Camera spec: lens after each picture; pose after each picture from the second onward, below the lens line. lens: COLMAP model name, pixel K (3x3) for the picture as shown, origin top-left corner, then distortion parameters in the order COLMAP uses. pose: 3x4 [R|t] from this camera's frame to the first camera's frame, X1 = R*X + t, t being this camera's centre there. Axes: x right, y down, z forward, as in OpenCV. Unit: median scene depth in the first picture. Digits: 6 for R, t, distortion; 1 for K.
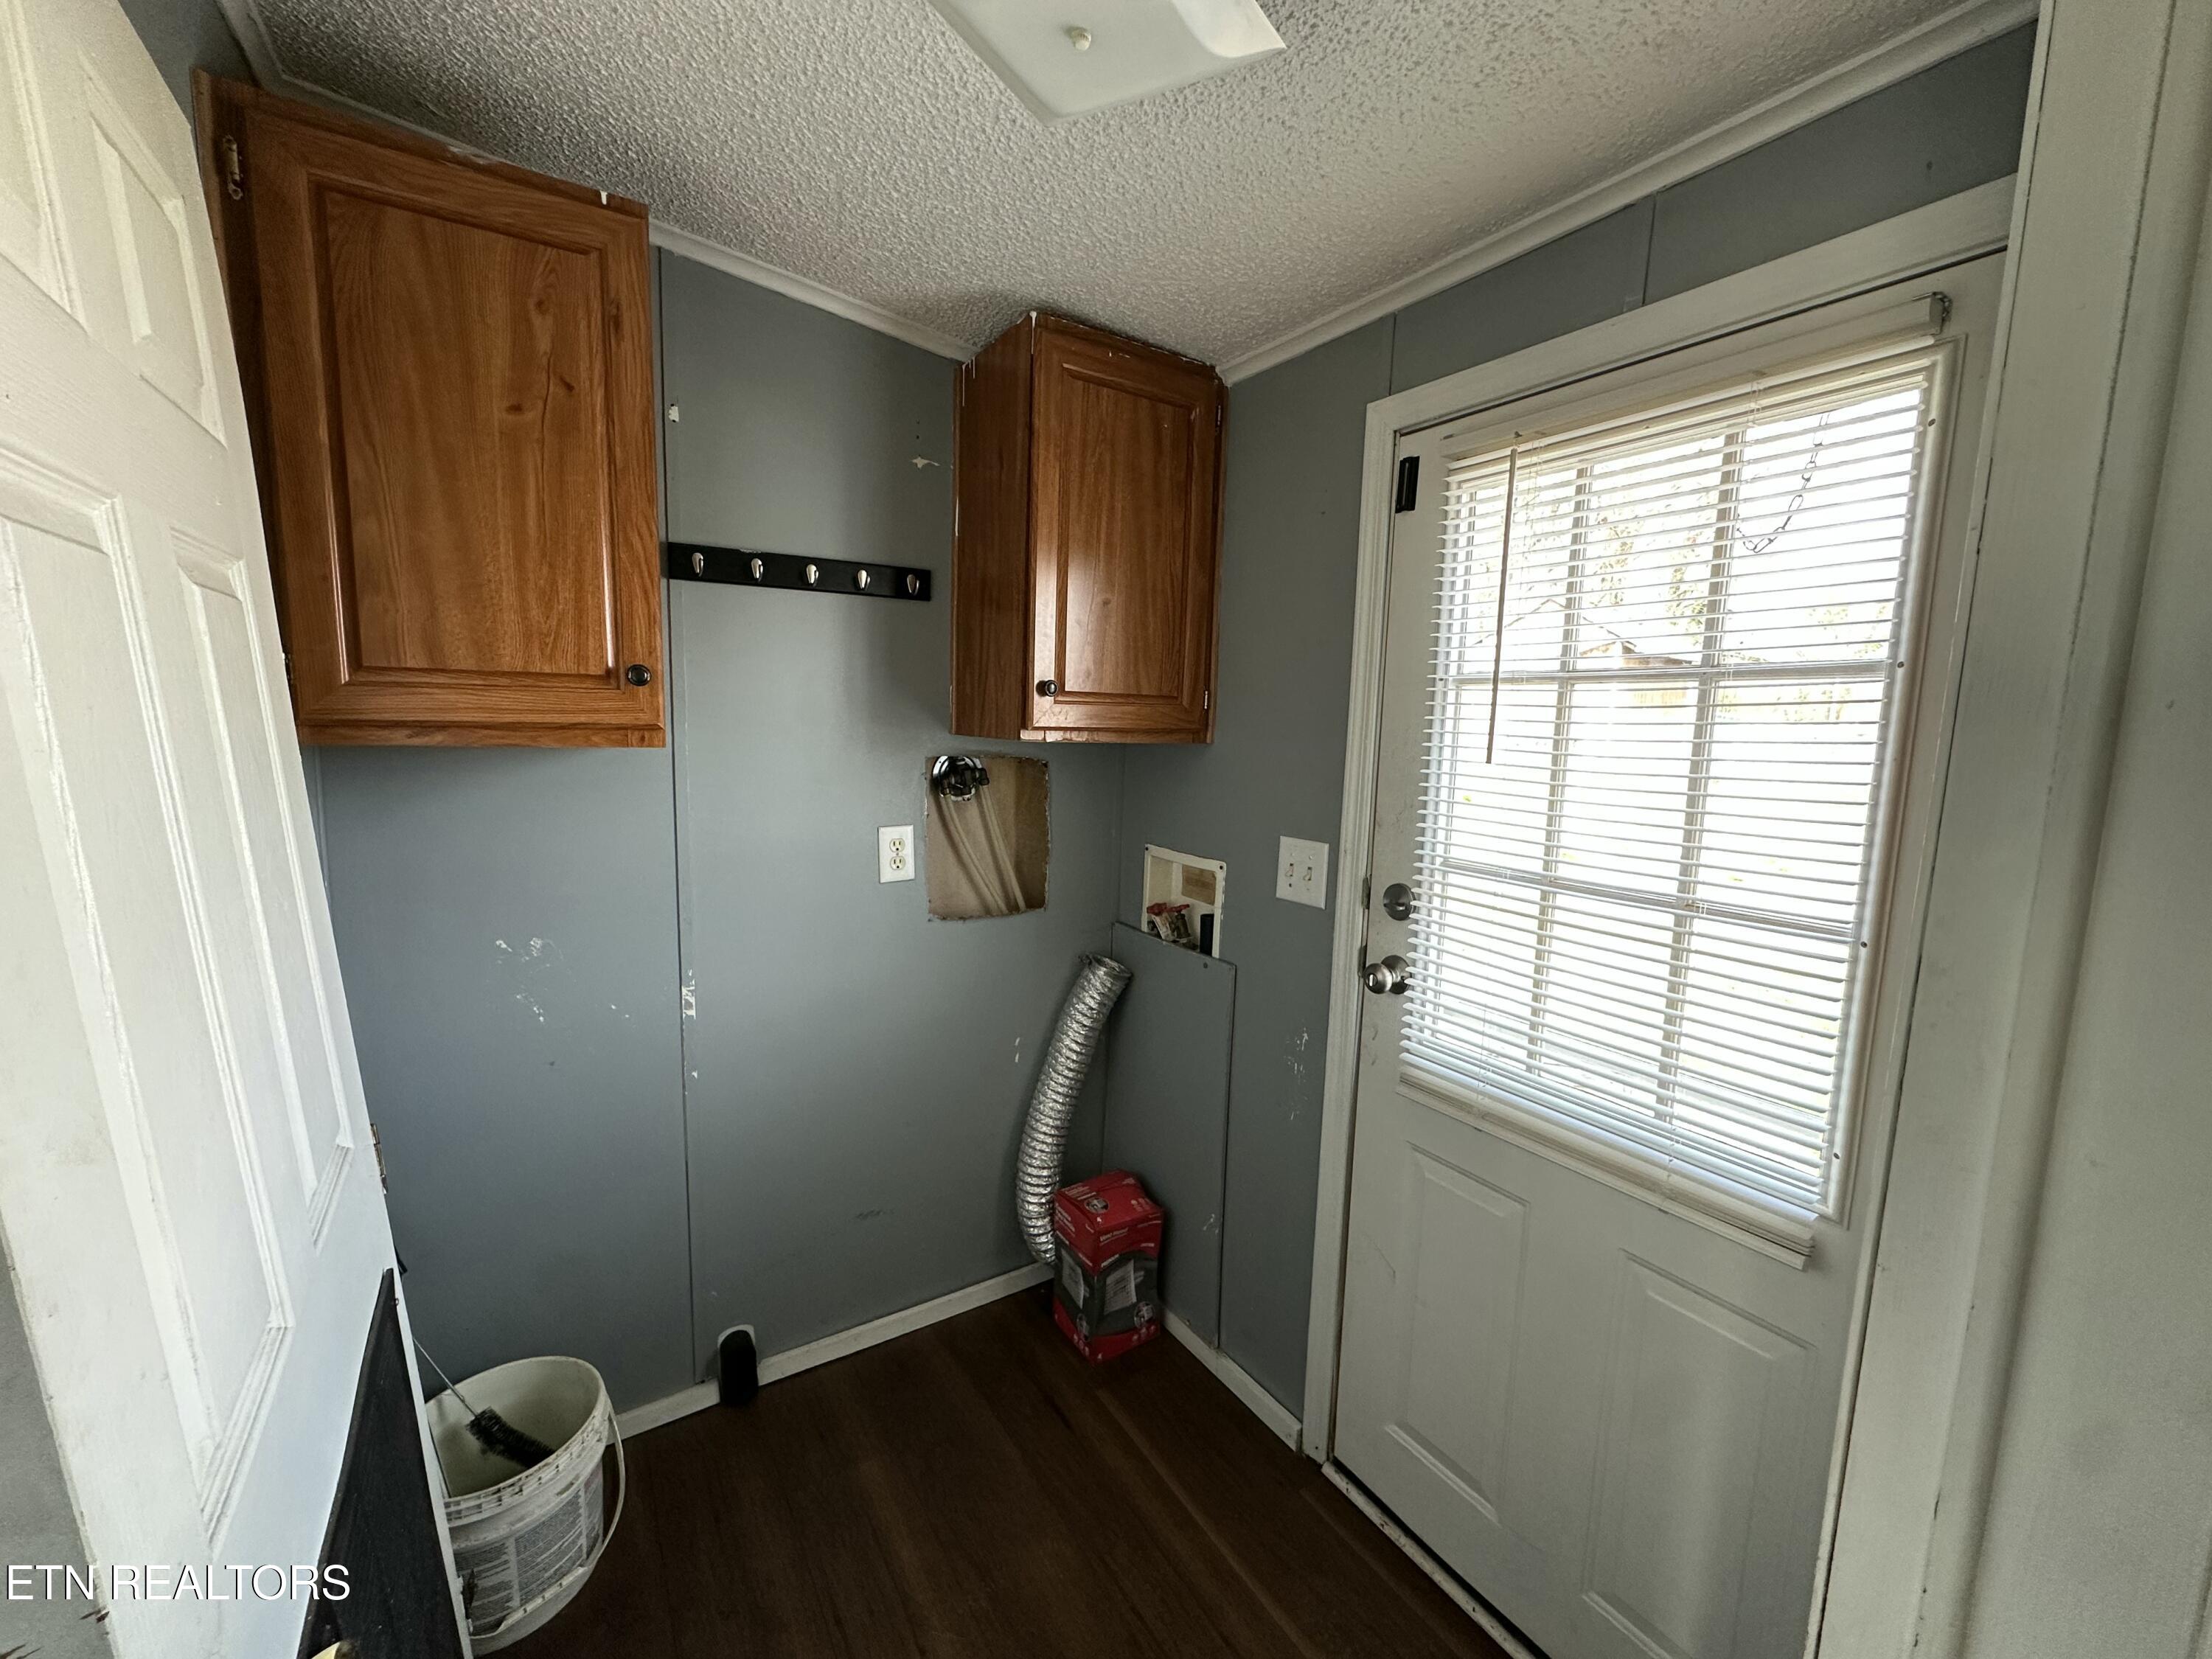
lens RADIAL K [[886.0, 0, 1108.2], [0, 886.0, 829.7], [0, 0, 1]] dist [0.000554, -0.000089]
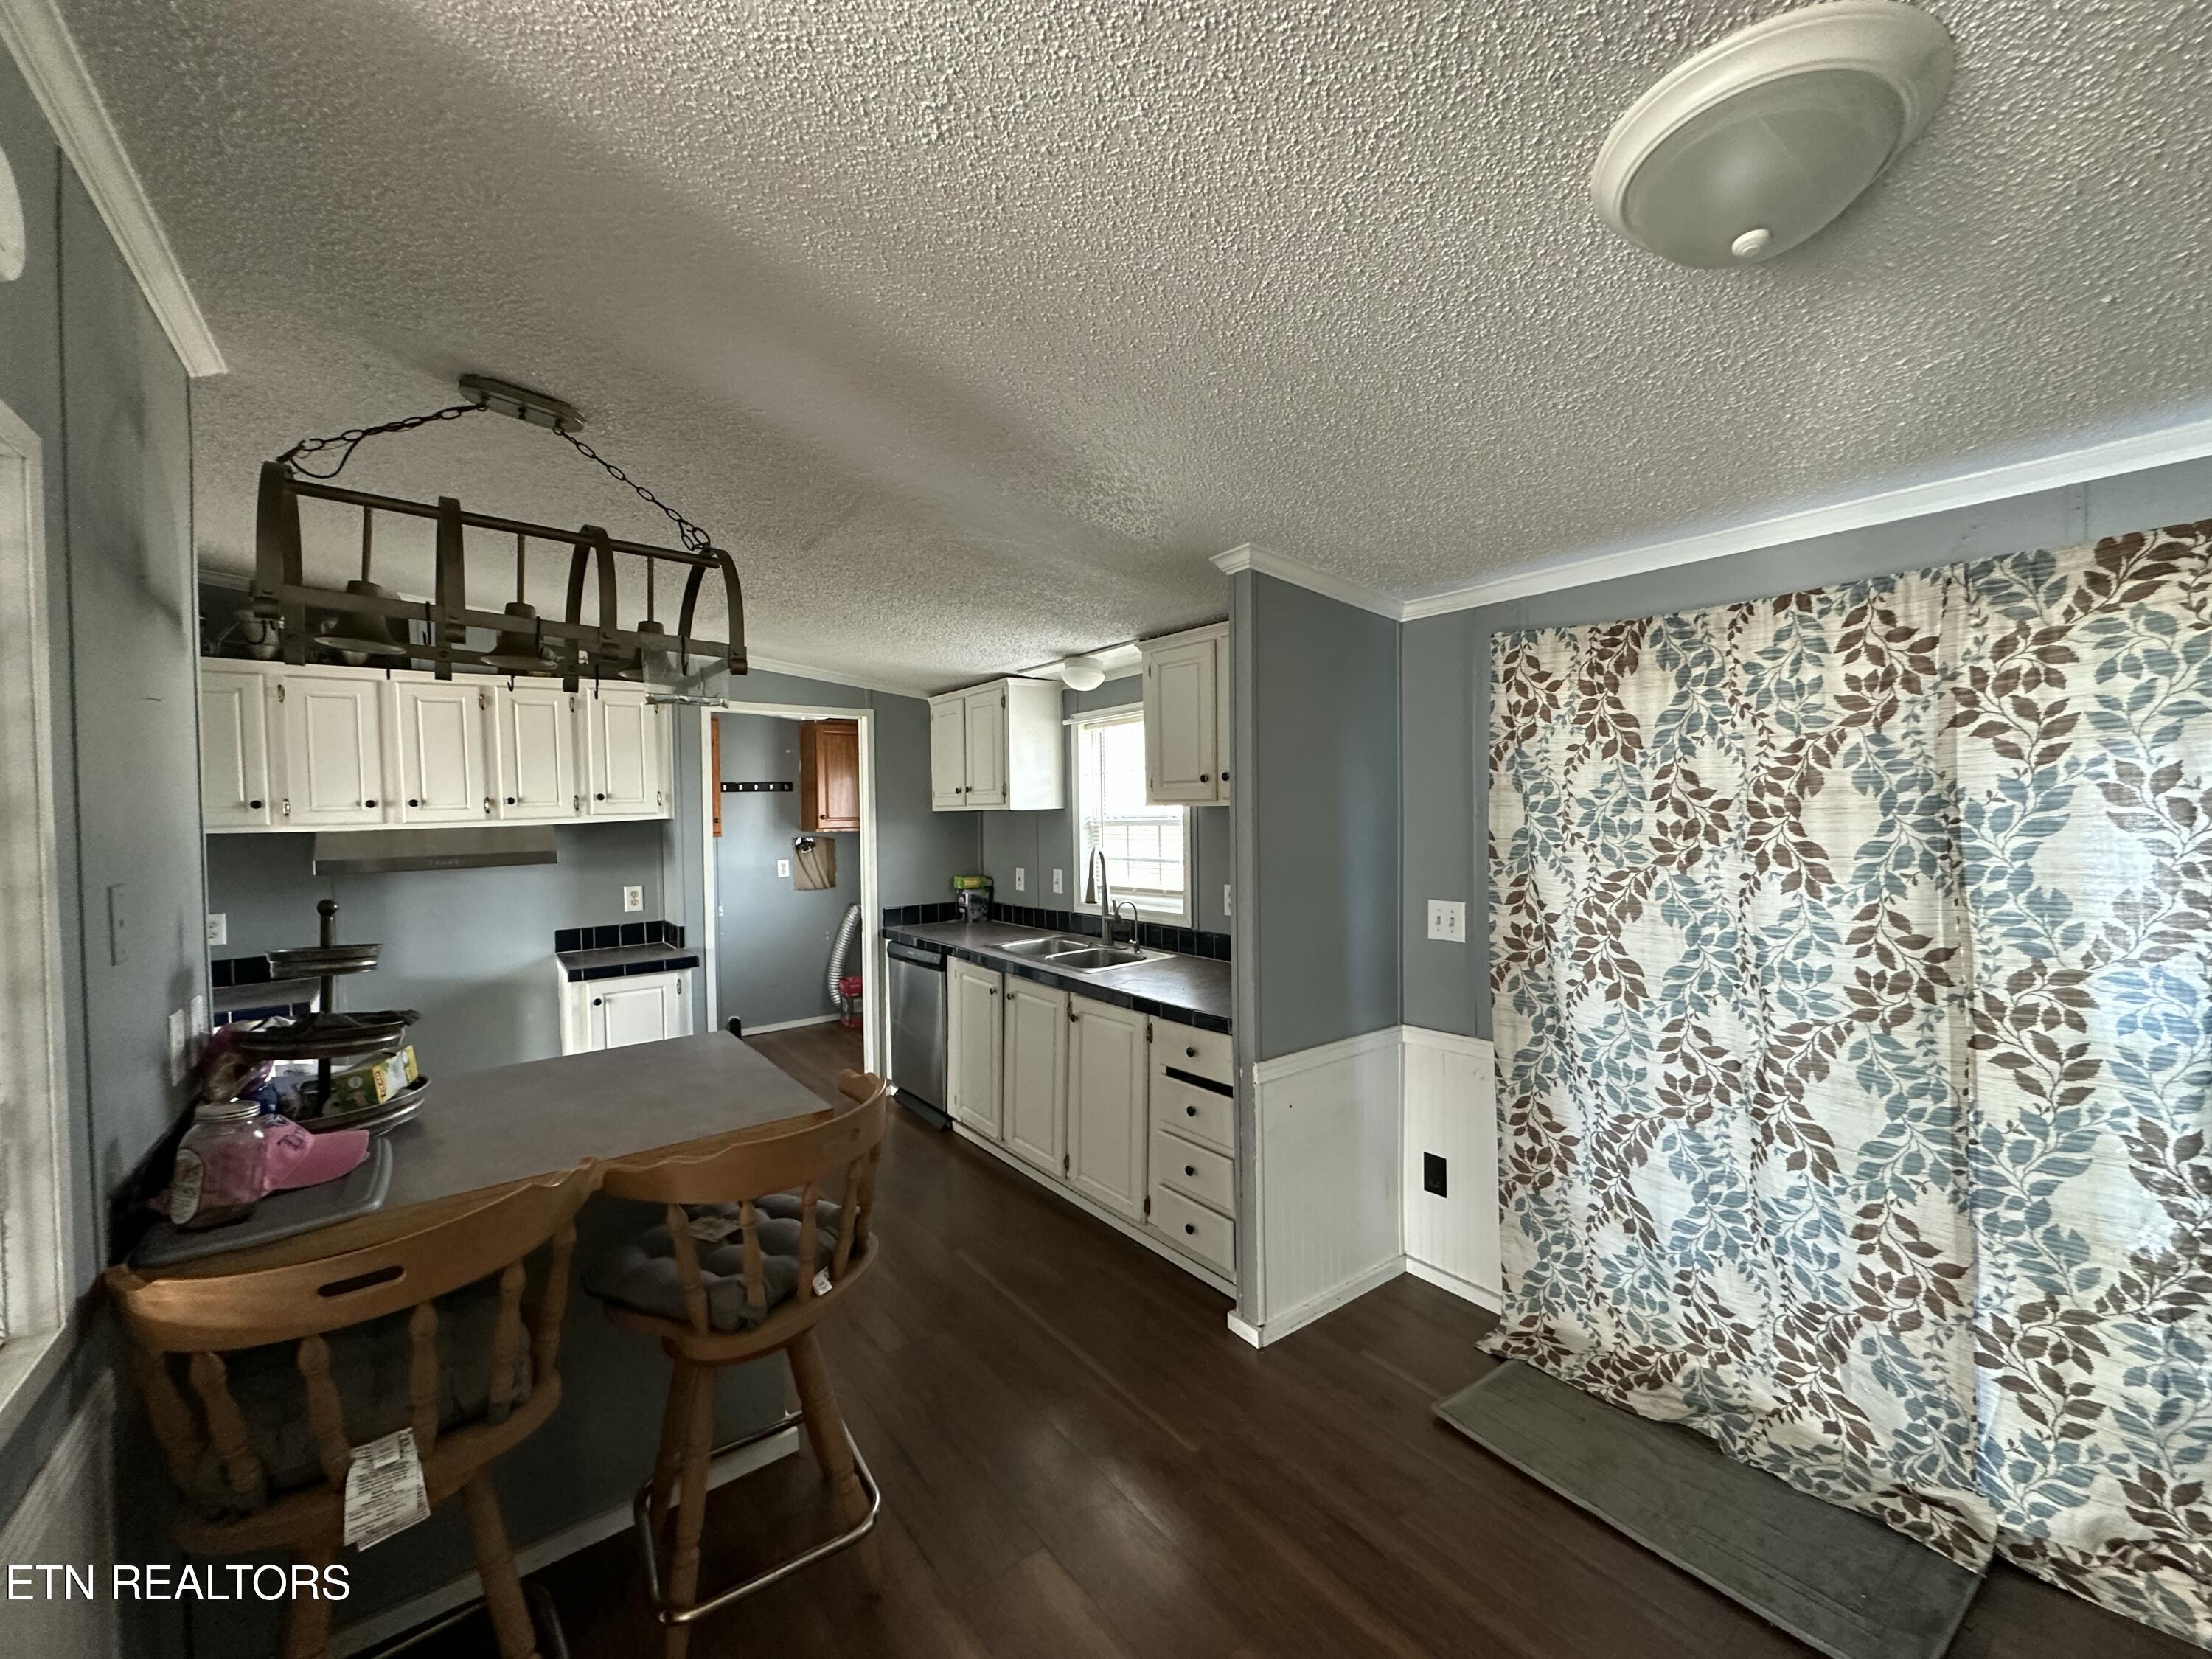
lens RADIAL K [[886.0, 0, 1108.9], [0, 886.0, 831.3], [0, 0, 1]] dist [0.000554, -0.000089]
pose [[0.995444, -0.043869, 0.084657, 0.793925], [0.051881, 0.994134, -0.094897, 0.306581], [-0.079997, 0.098856, 0.991881, -2.720387]]
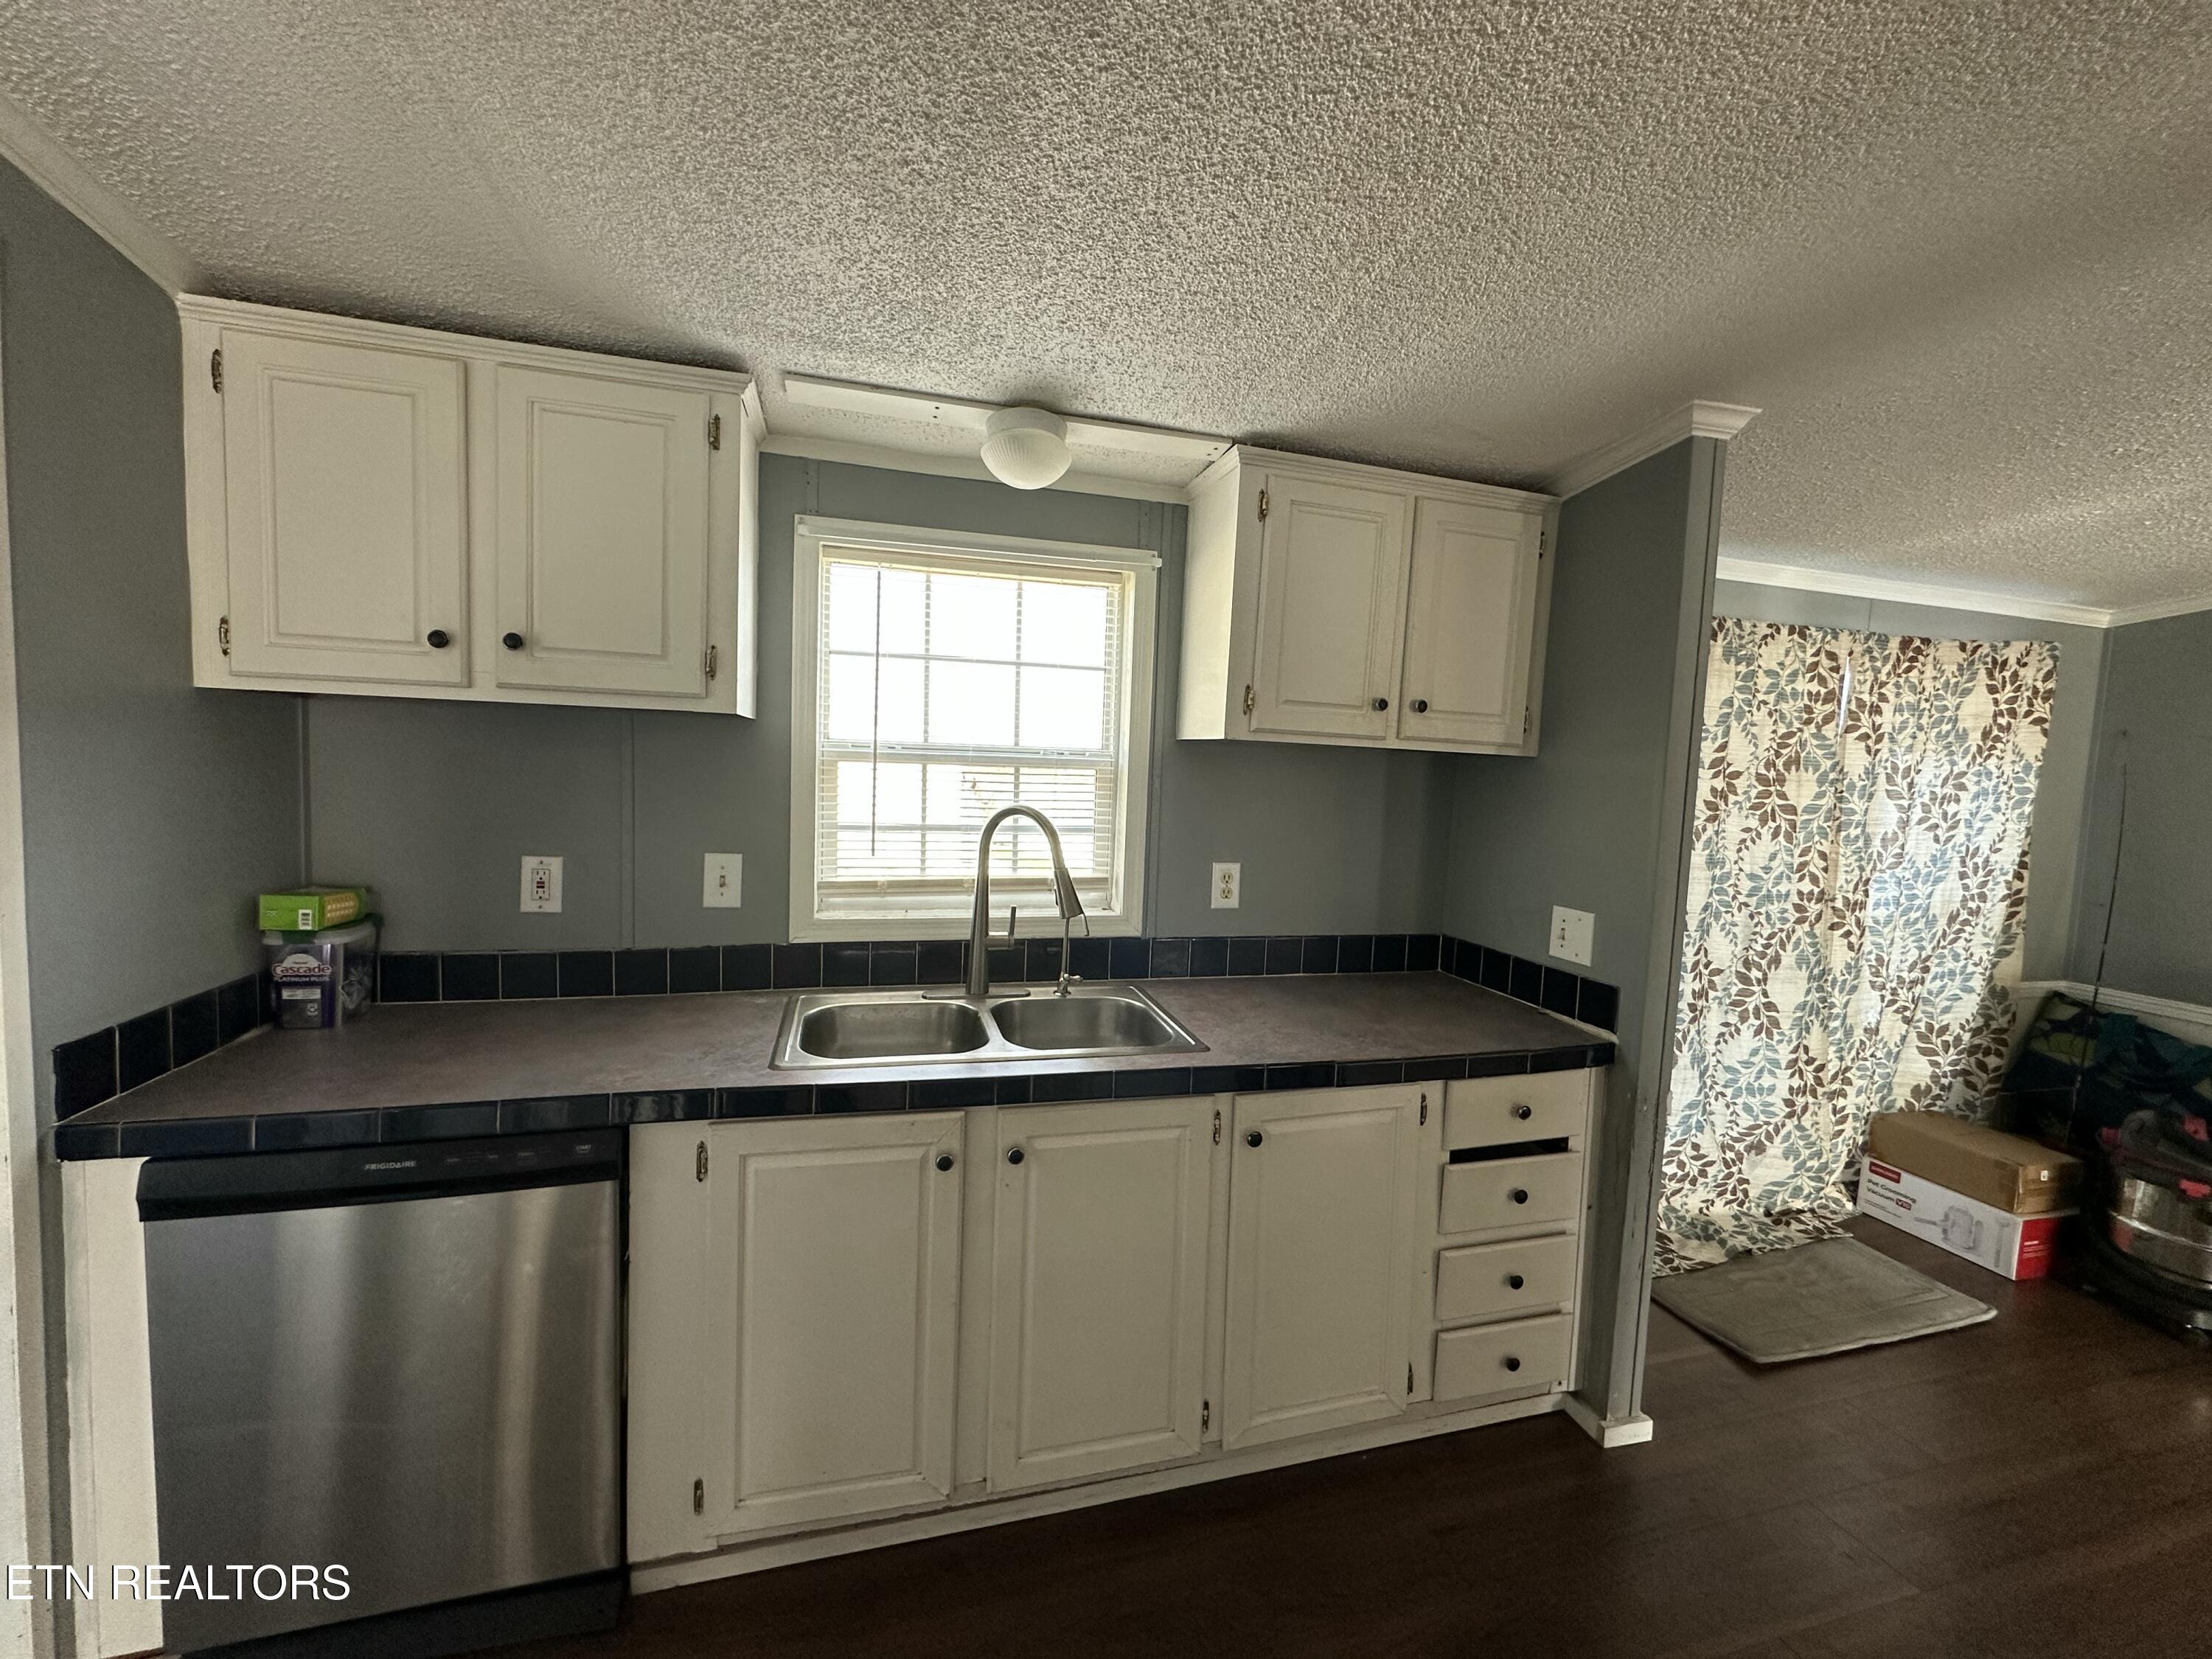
lens RADIAL K [[886.0, 0, 1113.4], [0, 886.0, 821.3], [0, 0, 1]] dist [0.000554, -0.000089]
pose [[0.276905, -0.084967, 0.957133, -0.174332], [0.080152, 0.994654, 0.065109, 0.068912], [-0.957549, 0.058687, 0.282235, -0.800102]]
